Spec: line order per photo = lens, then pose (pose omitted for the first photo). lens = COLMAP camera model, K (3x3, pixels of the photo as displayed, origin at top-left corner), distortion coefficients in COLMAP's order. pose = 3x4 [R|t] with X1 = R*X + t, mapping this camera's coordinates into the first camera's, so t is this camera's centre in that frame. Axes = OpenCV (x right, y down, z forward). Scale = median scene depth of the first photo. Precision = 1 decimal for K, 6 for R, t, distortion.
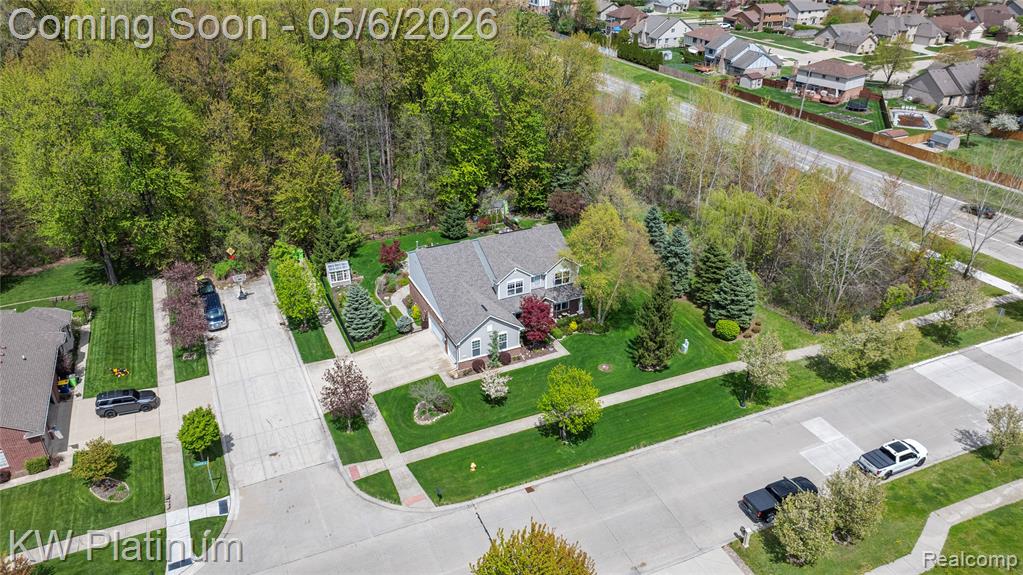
lens RADIAL K [[739.1, 0, 509.8], [0, 739.1, 289.5], [0, 0, 1]] dist [-0.004136, -0.002104]
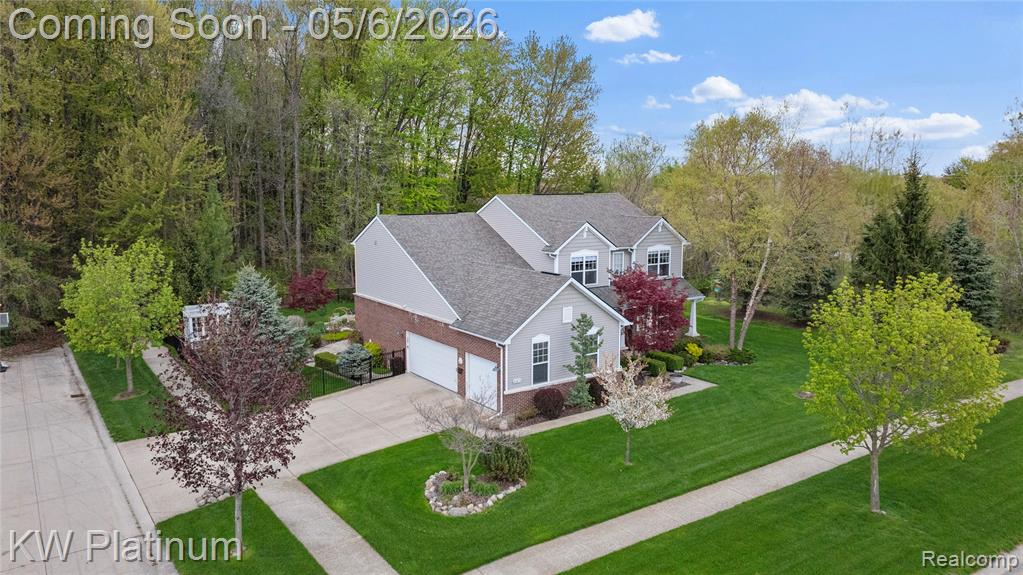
lens RADIAL K [[739.1, 0, 514.6], [0, 739.1, 280.6], [0, 0, 1]] dist [-0.004136, -0.002104]
pose [[0.984836, -0.035832, 0.169746, -0.132359], [0.090503, 0.940864, -0.326473, 0.174900], [-0.148009, 0.336885, 0.929840, 0.578551]]
